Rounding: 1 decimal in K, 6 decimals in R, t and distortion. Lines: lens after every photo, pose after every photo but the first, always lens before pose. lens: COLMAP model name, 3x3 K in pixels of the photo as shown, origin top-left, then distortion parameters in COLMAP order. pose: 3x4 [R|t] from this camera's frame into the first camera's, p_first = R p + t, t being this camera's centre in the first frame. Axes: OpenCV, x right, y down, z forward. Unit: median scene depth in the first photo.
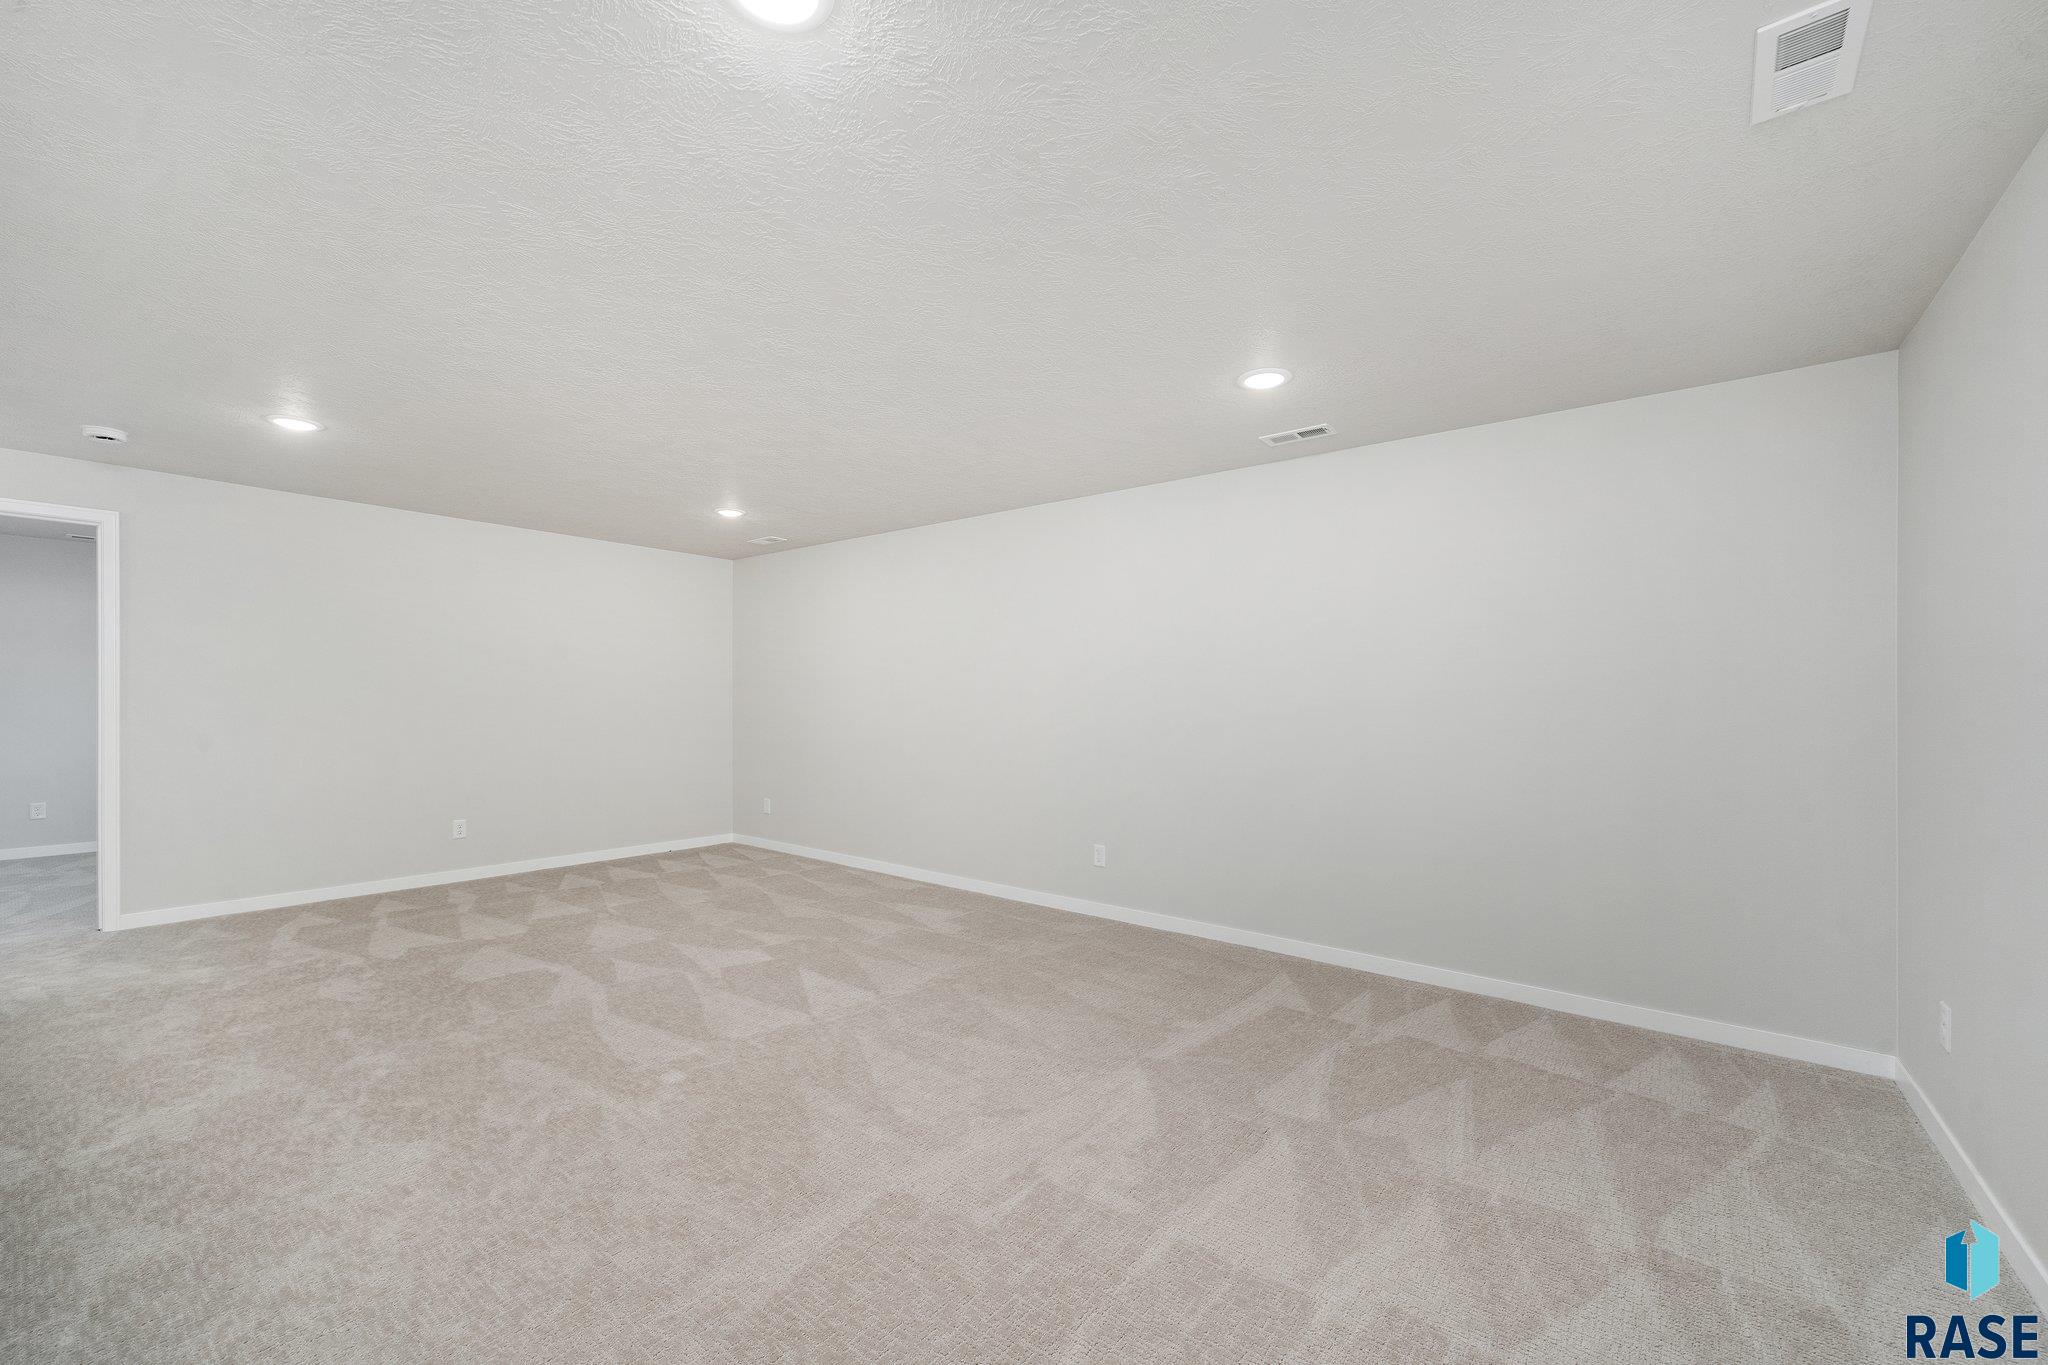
lens RADIAL K [[809.8, 0, 1012.9], [0, 809.8, 687.0], [0, 0, 1]] dist [-0.001823, -0.000030]
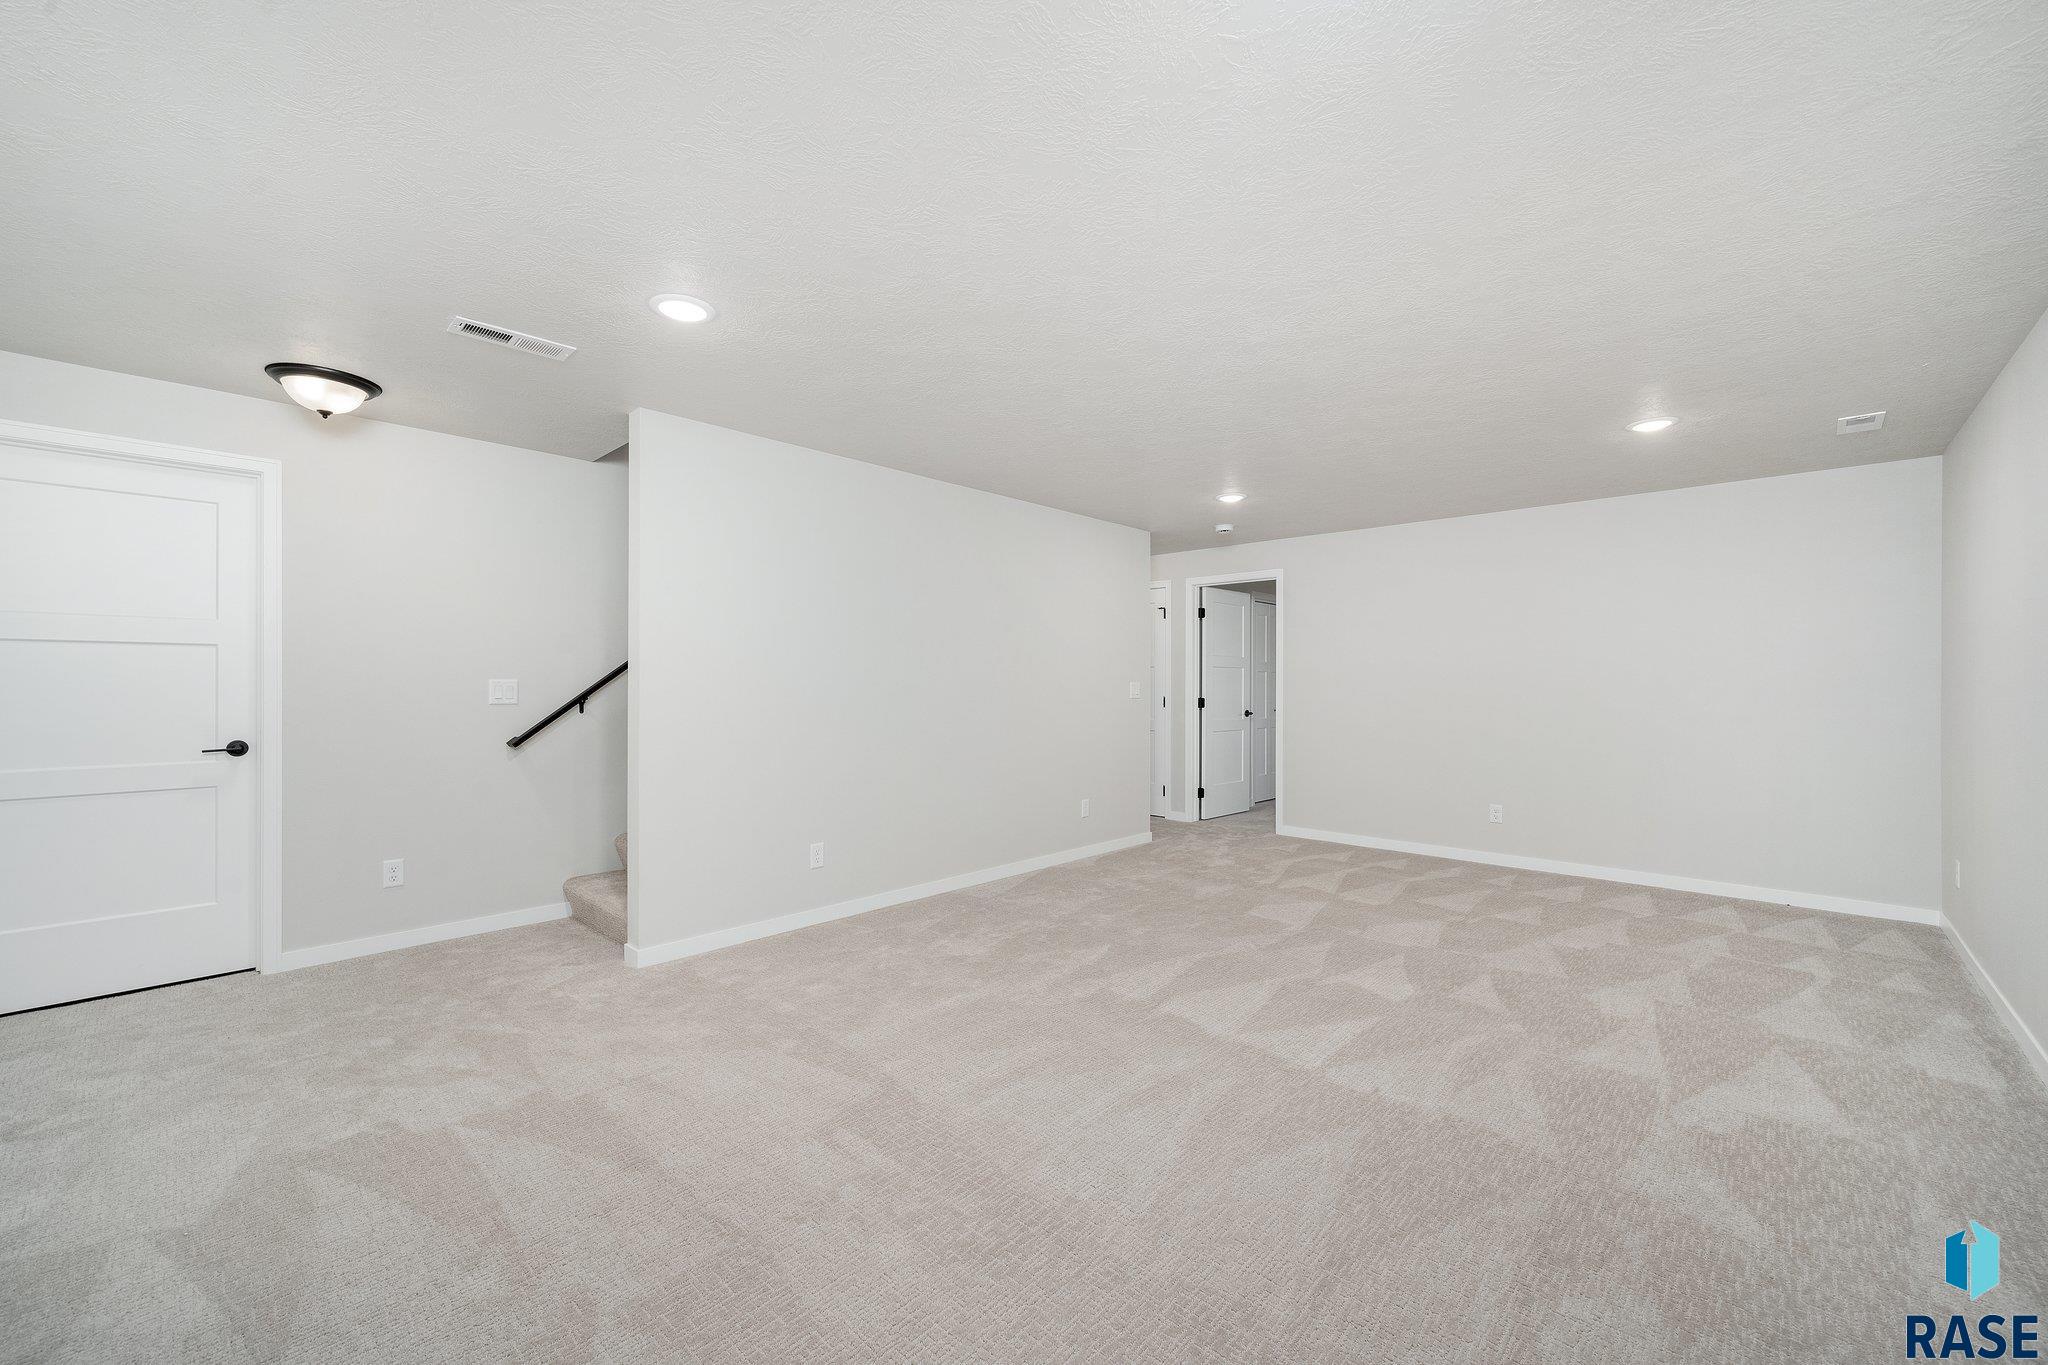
lens RADIAL K [[809.8, 0, 1012.9], [0, 809.8, 687.0], [0, 0, 1]] dist [-0.001823, -0.000030]
pose [[-0.072792, -0.000274, -0.997347, 0.585085], [0.015145, 0.999884, -0.001380, 0.008832], [0.997232, -0.015205, -0.072780, 0.703769]]
